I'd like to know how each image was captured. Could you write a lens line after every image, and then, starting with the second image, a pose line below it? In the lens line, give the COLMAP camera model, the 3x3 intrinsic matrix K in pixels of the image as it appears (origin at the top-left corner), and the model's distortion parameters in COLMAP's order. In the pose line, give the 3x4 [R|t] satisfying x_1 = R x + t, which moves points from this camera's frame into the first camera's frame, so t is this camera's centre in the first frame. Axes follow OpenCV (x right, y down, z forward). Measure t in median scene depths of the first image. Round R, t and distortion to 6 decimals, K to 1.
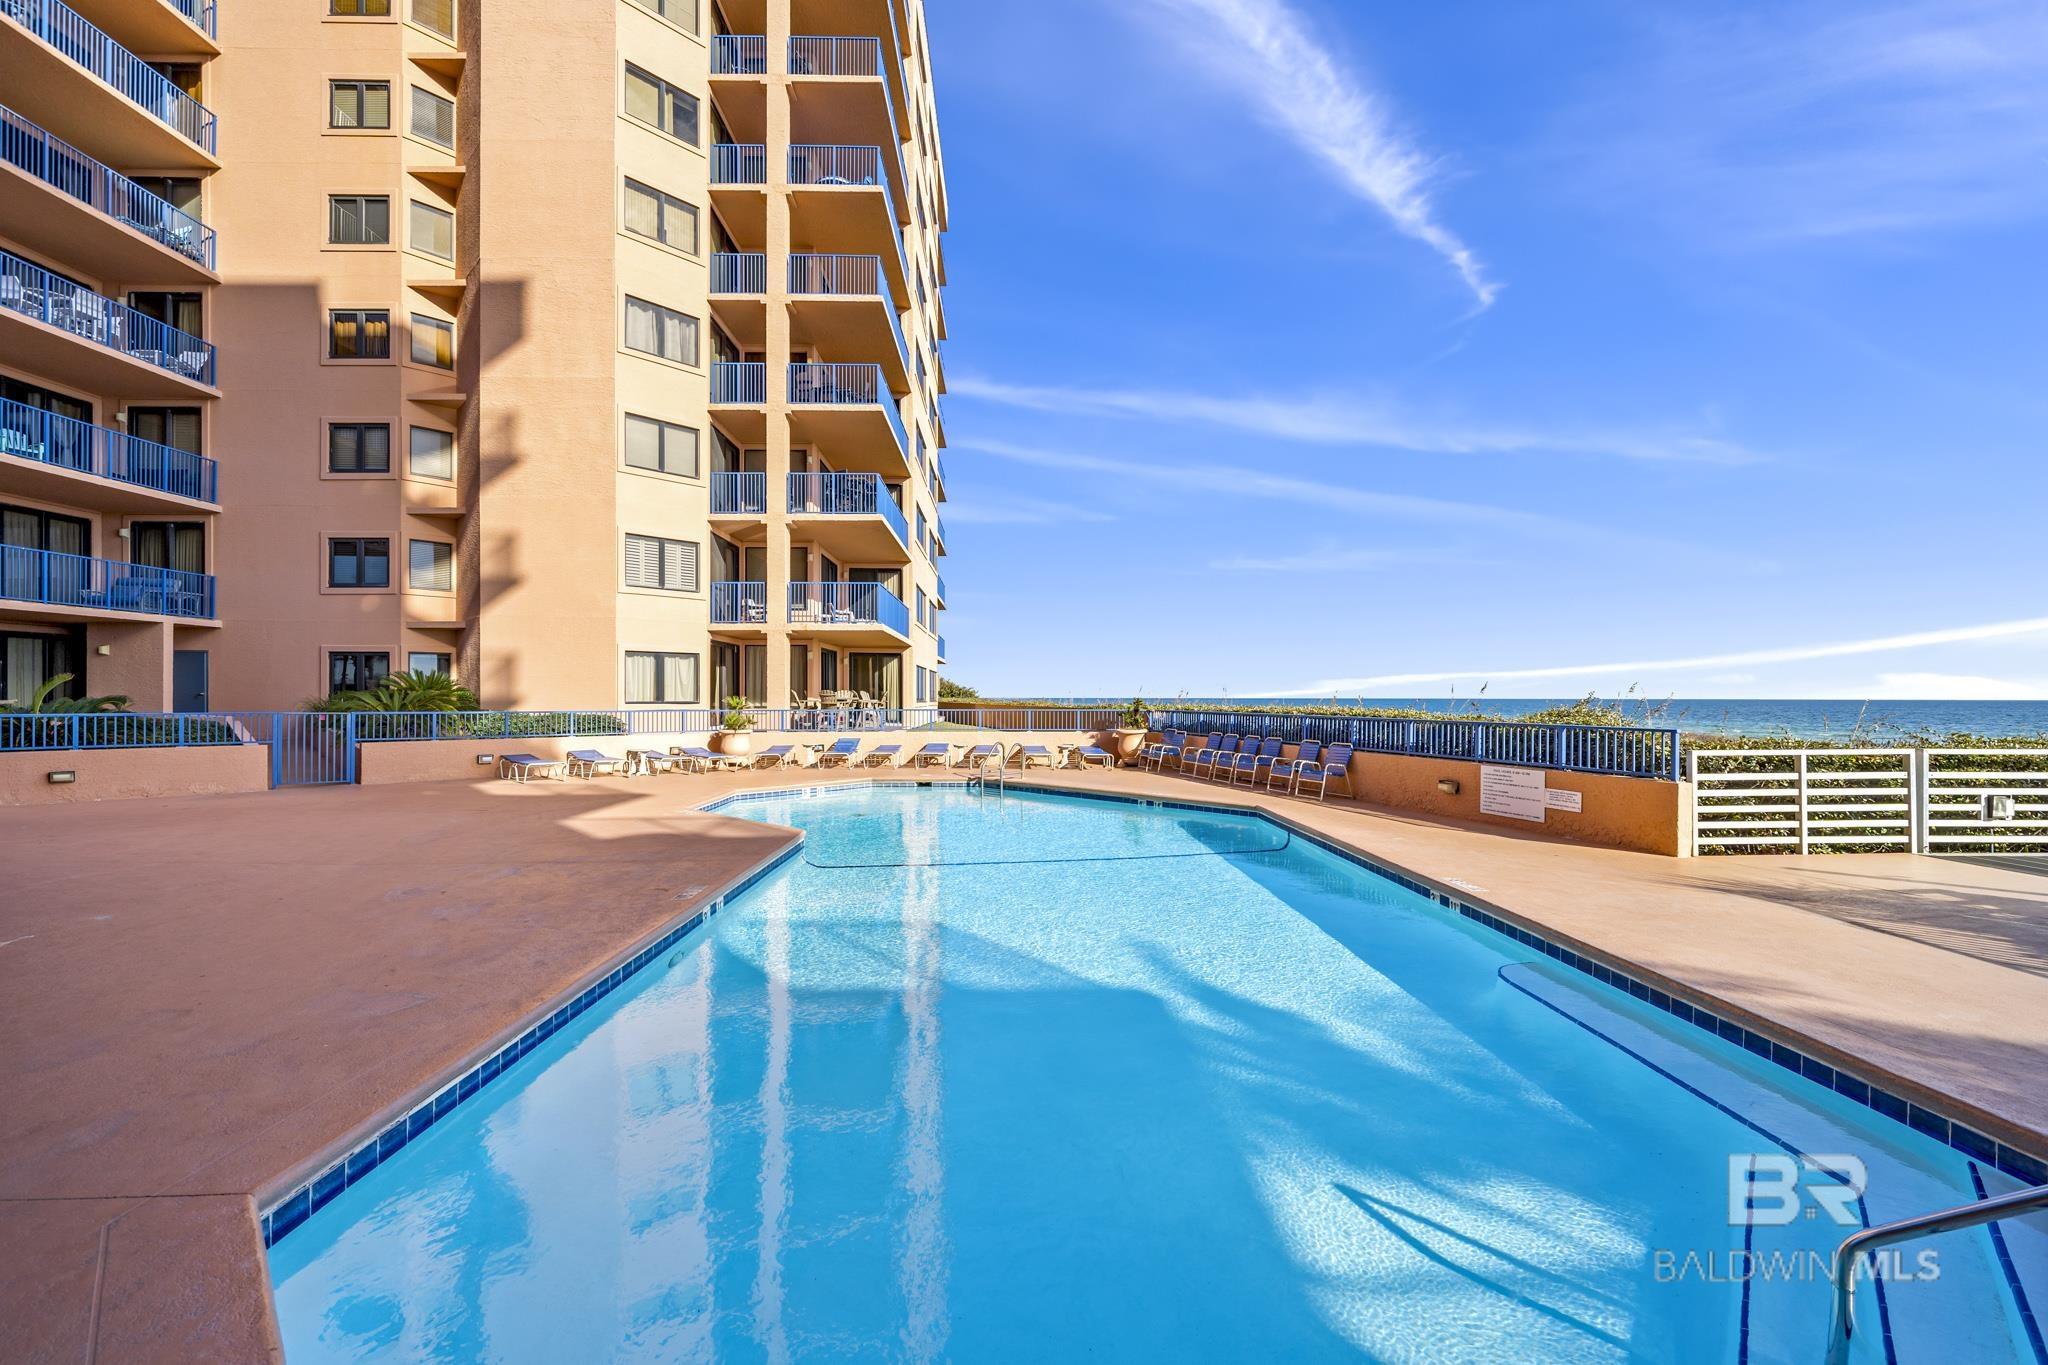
lens RADIAL K [[809.3, 0, 1025.1], [0, 809.3, 694.3], [0, 0, 1]] dist [-0.000227, 0.000266]
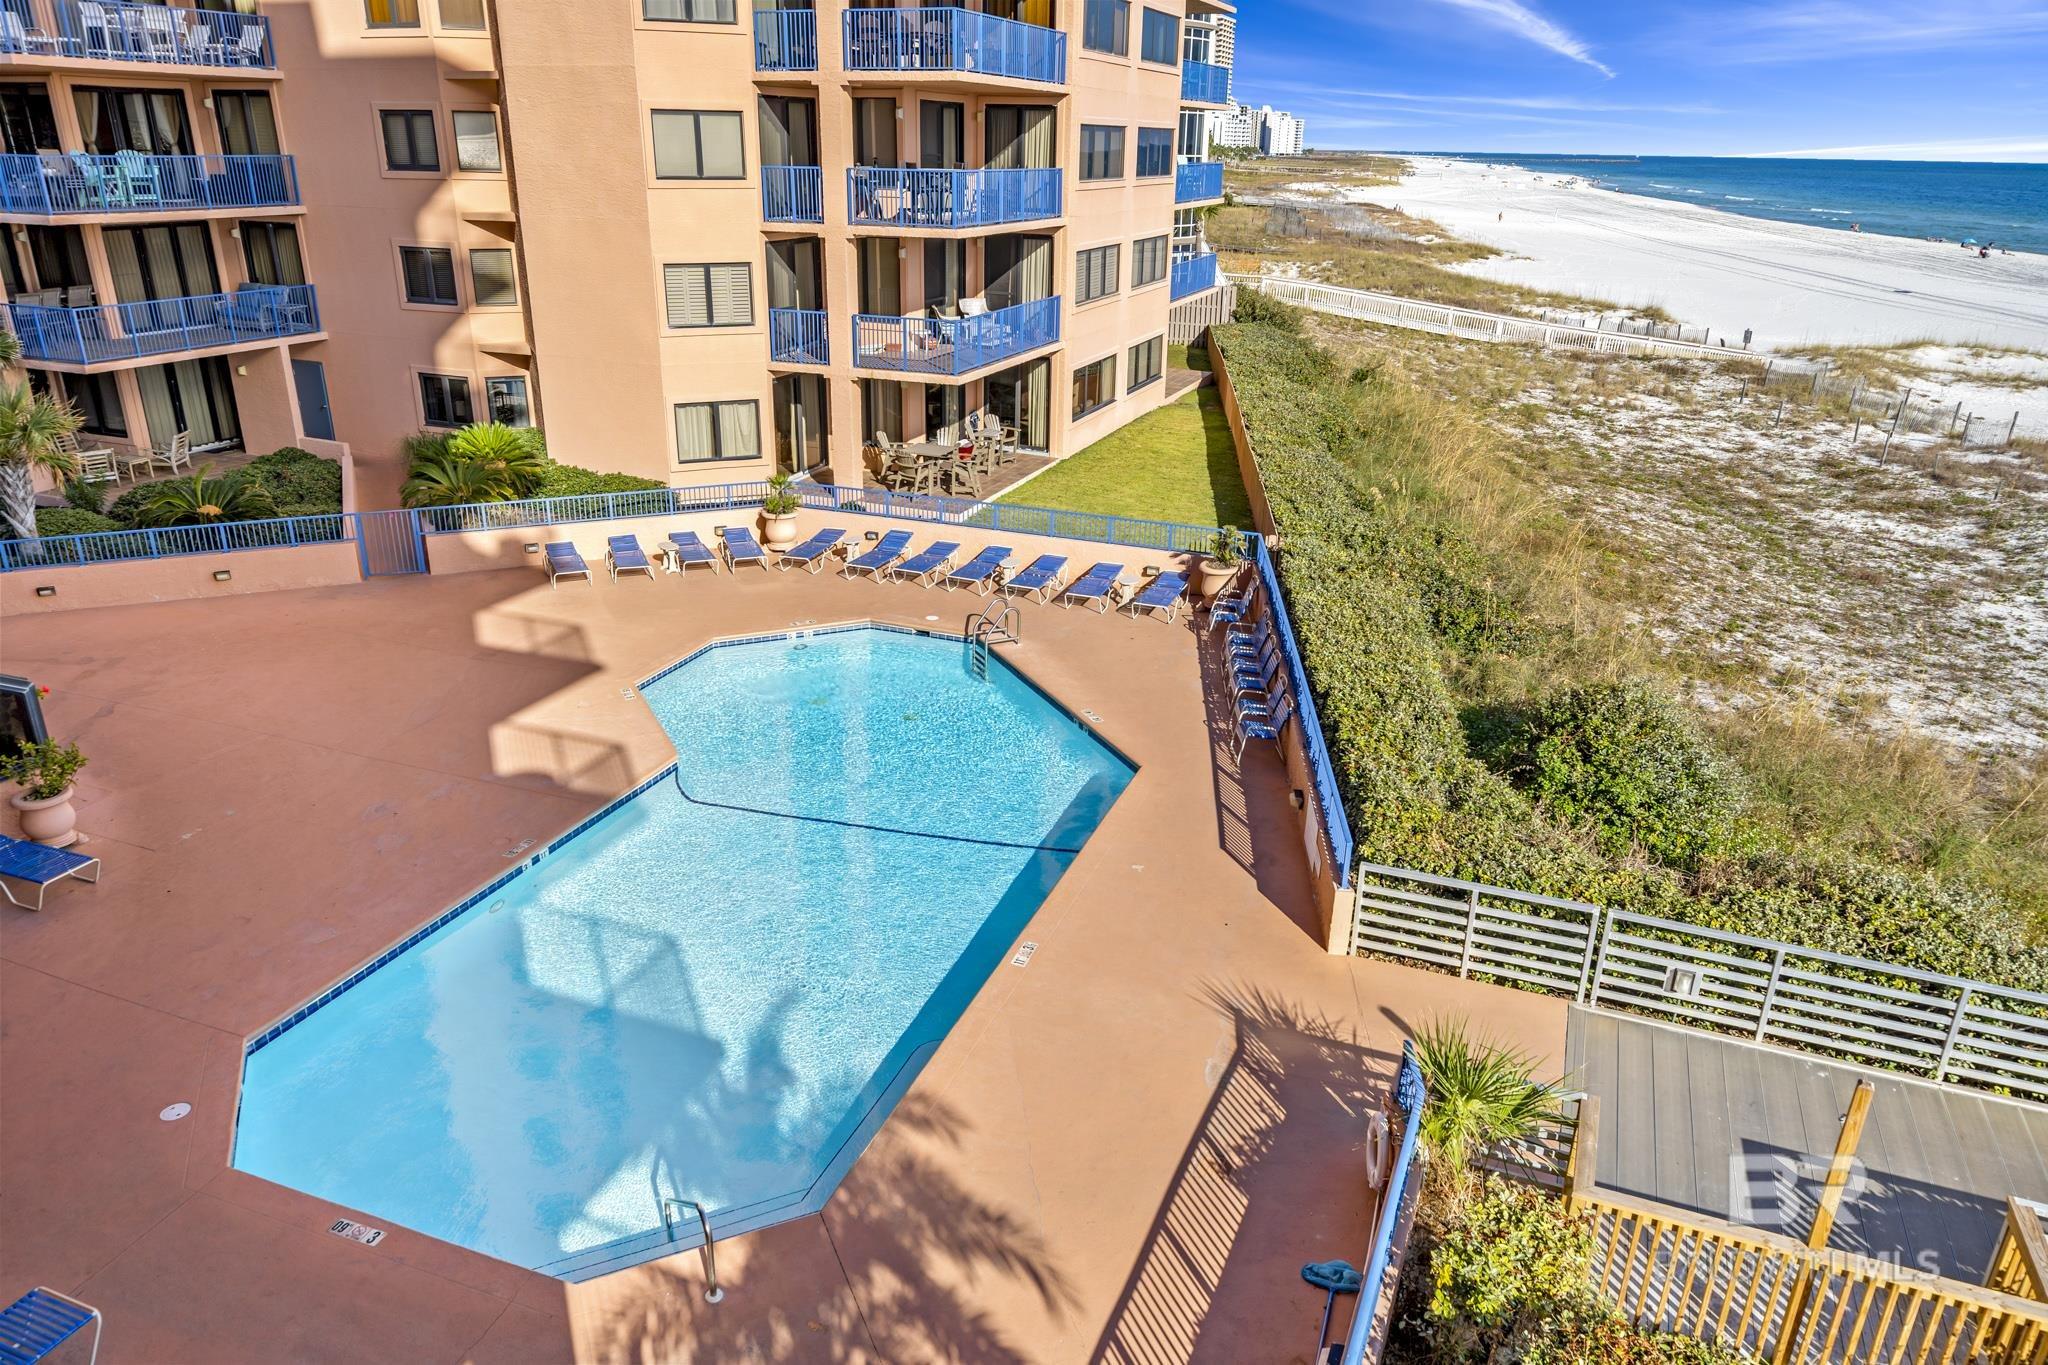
lens RADIAL K [[1352.0, 0, 1018.3], [0, 1352.0, 687.0], [0, 0, 1]] dist [0.002445, 0.001467]
pose [[0.924973, 0.153814, -0.347513, 0.576115], [-0.016449, 0.929779, 0.367750, -0.441616], [0.379676, -0.334443, 0.862551, -0.321479]]
